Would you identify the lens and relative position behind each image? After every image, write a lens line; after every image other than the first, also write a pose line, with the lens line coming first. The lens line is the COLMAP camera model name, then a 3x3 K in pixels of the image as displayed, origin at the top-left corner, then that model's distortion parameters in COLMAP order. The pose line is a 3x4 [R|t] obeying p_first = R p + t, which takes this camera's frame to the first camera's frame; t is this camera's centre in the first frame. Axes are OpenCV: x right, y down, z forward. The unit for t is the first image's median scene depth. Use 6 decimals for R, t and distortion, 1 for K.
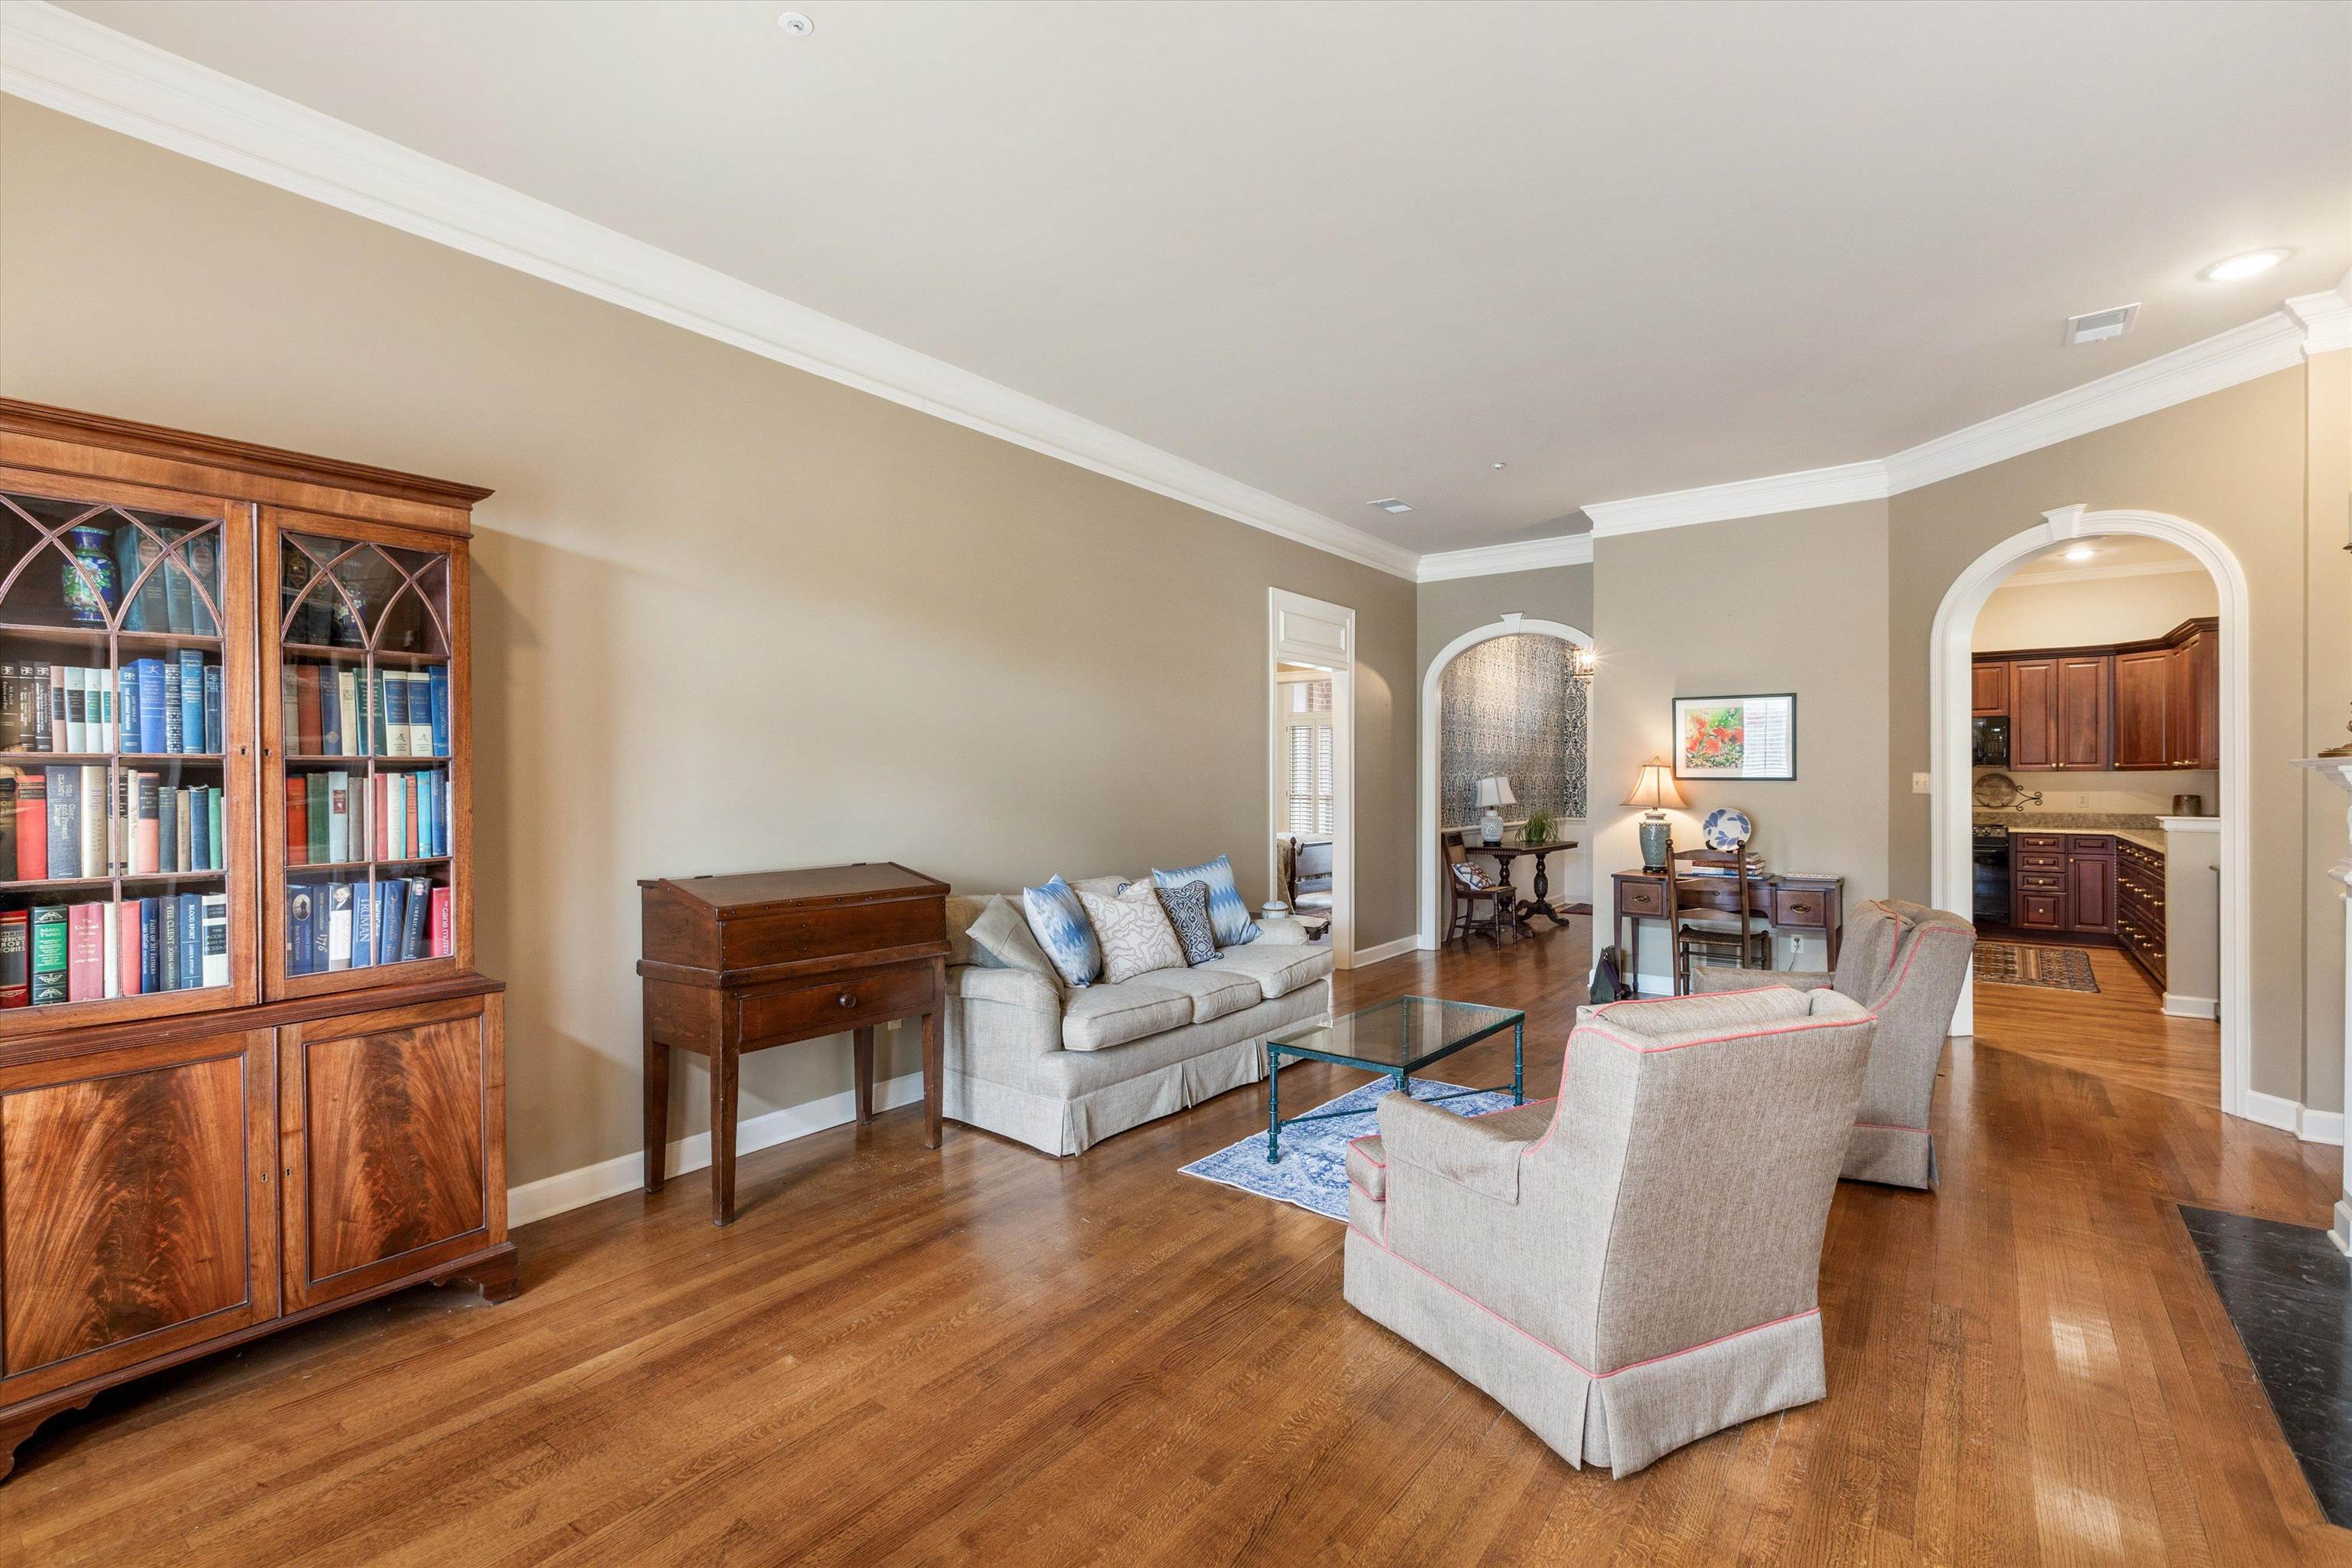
lens RADIAL K [[1062.1, 0, 1186.4], [0, 1062.1, 777.4], [0, 0, 1]] dist [0.008489, -0.000517]
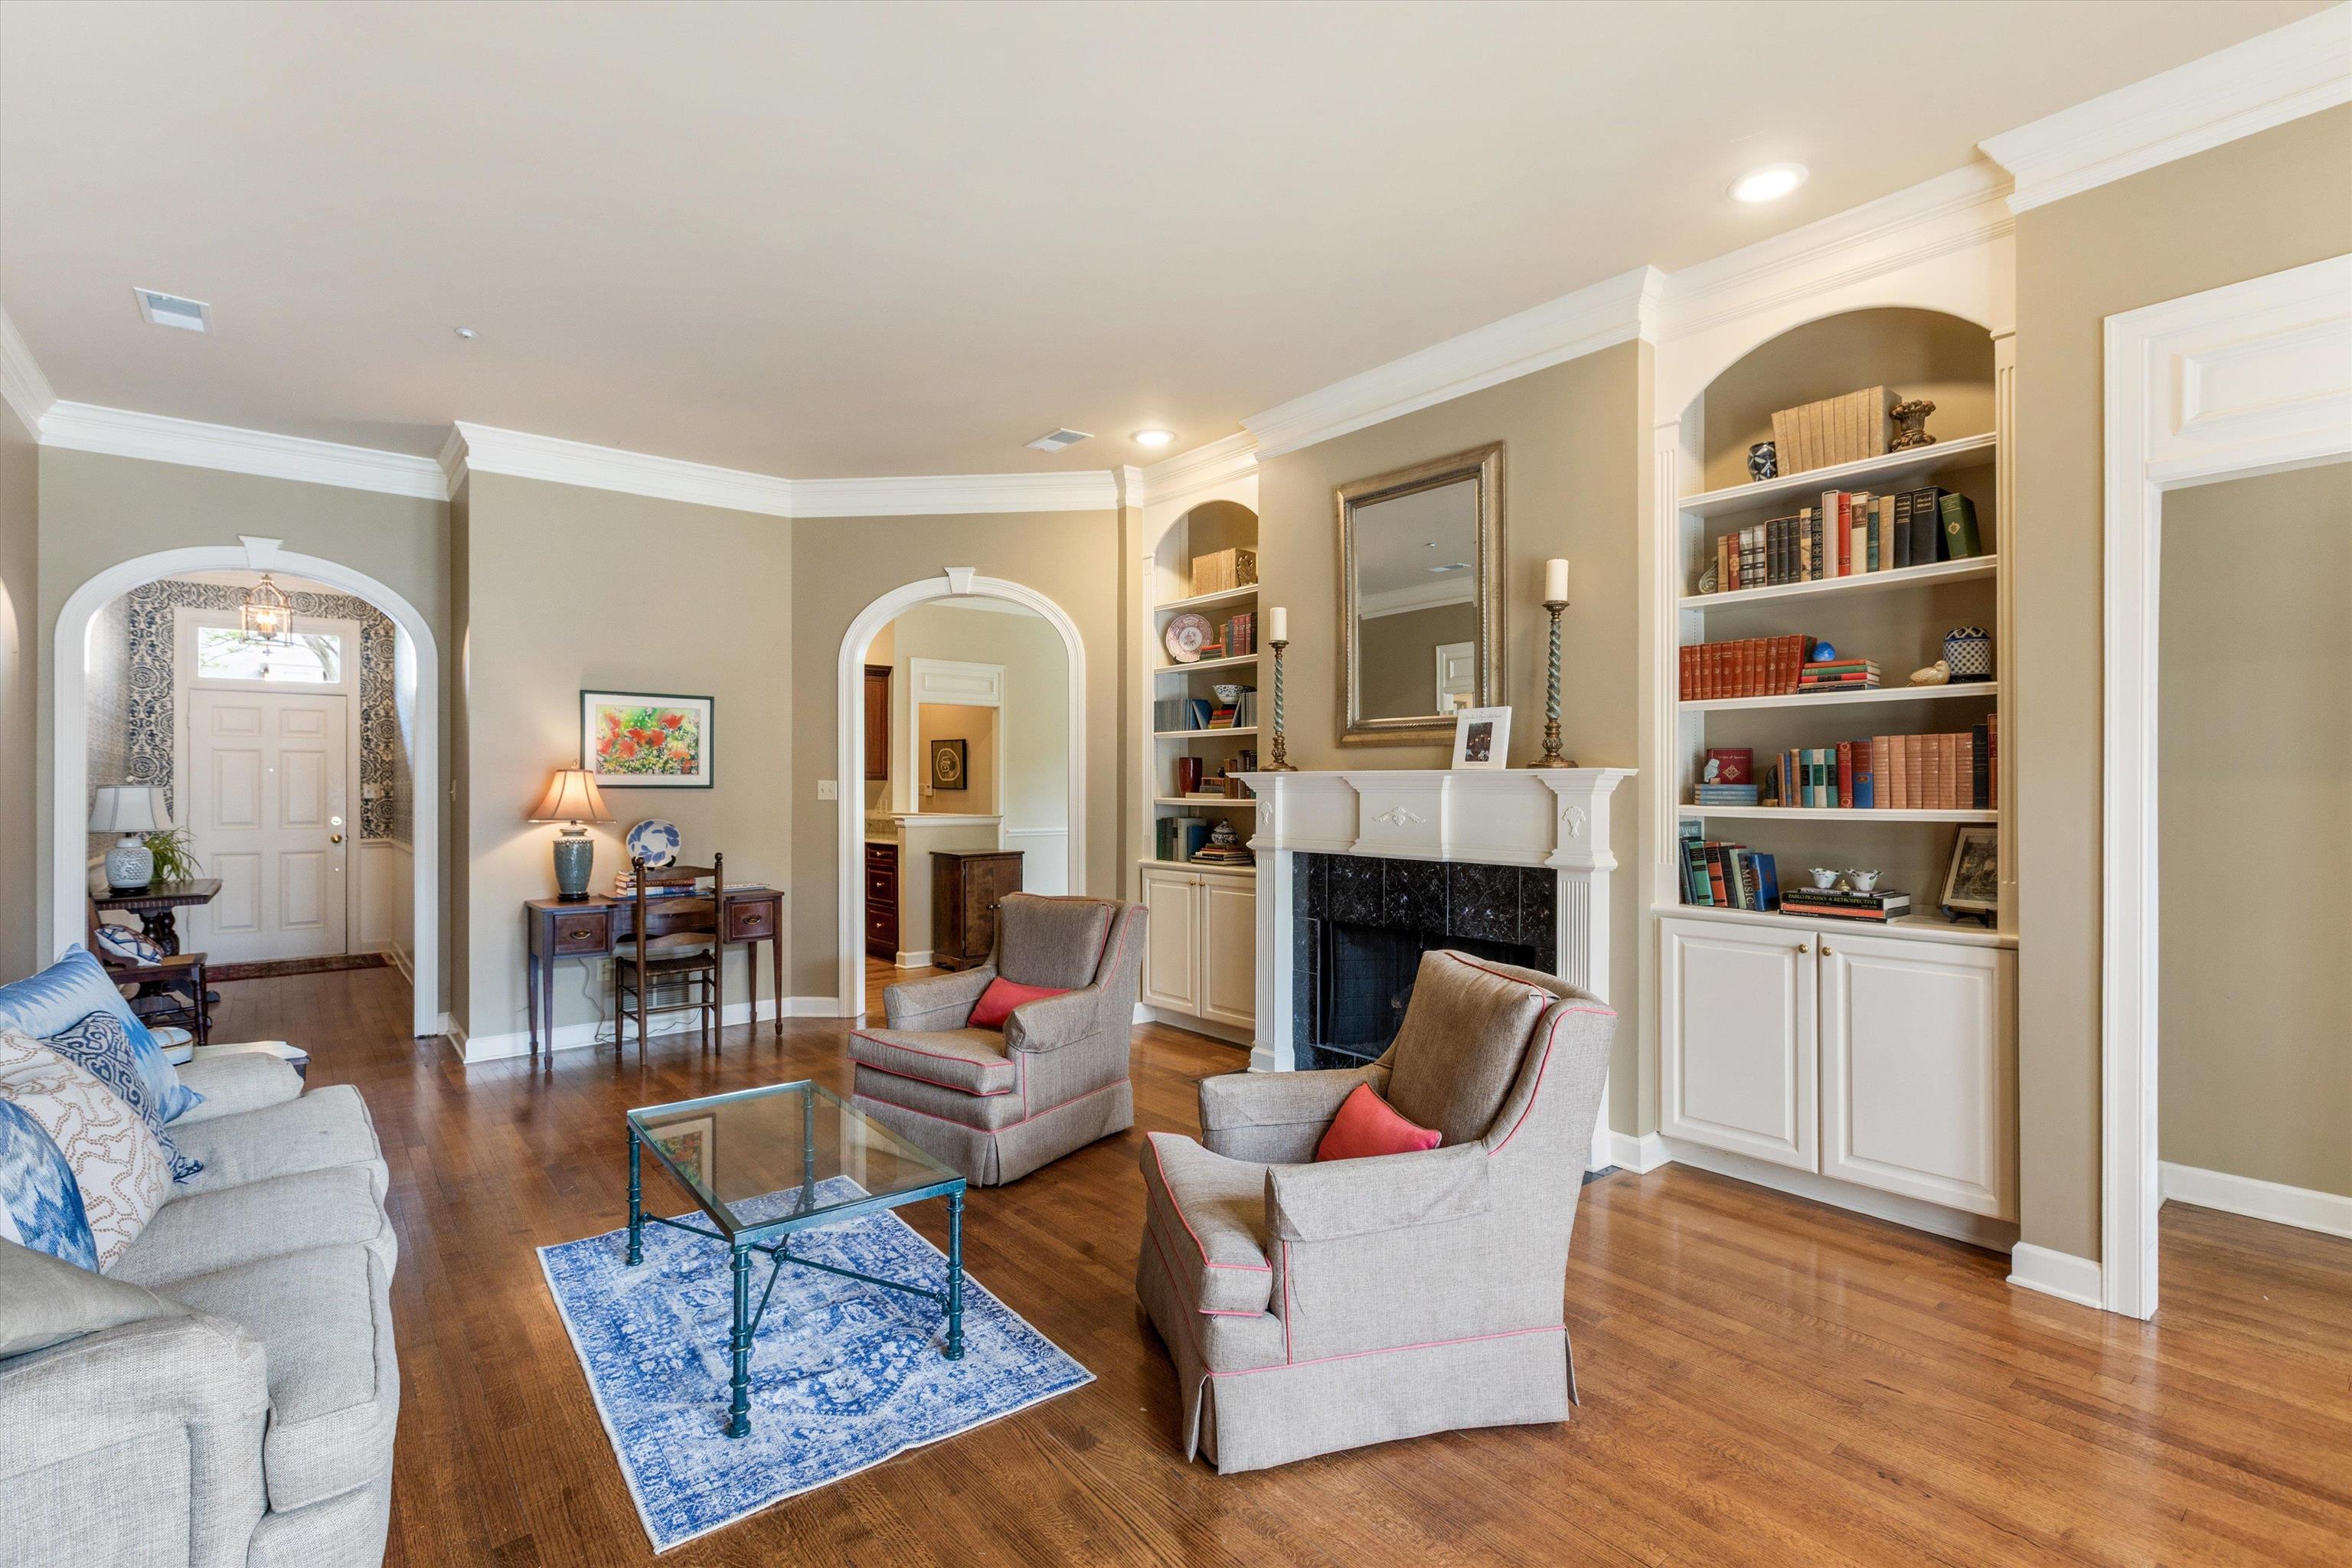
lens RADIAL K [[1062.1, 0, 1172.8], [0, 1062.1, 786.4], [0, 0, 1]] dist [0.008489, -0.000517]
pose [[0.251209, 0.000353, 0.967933, -0.243502], [0.000478, 1.000000, -0.000488, 0.001971], [-0.967933, 0.000585, 0.251208, 0.349841]]
